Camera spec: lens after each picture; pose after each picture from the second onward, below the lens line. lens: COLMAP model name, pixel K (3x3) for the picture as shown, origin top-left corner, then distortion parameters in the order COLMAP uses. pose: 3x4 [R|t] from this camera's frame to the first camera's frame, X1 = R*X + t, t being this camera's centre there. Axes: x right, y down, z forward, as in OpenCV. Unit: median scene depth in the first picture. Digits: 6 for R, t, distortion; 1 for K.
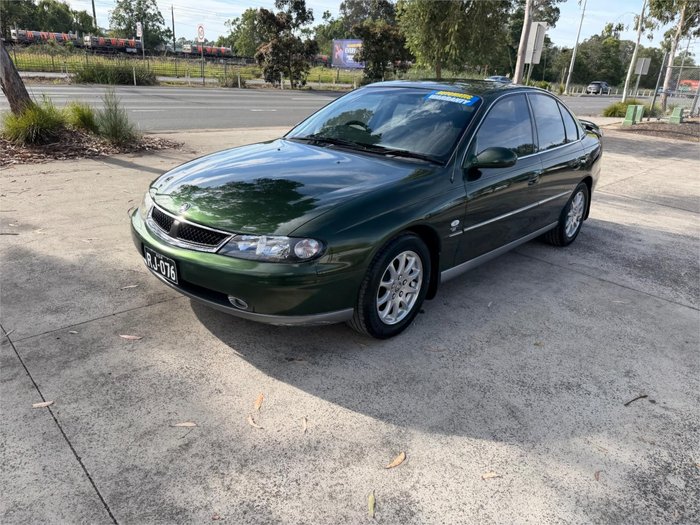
lens RADIAL K [[496.7, 0, 344.7], [0, 496.7, 265.6], [0, 0, 1]] dist [0.015411, -0.022573]
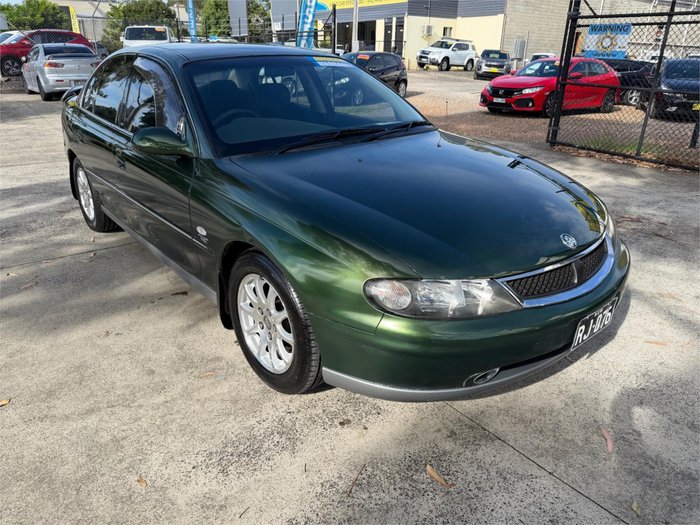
lens RADIAL K [[495.6, 0, 345.8], [0, 495.6, 263.6], [0, 0, 1]] dist [0.032210, -0.045375]
pose [[0.137459, -0.441689, 0.886576, -0.741002], [0.363978, 0.854974, 0.369512, -0.344051], [-0.921208, 0.271901, 0.278289, 0.804987]]
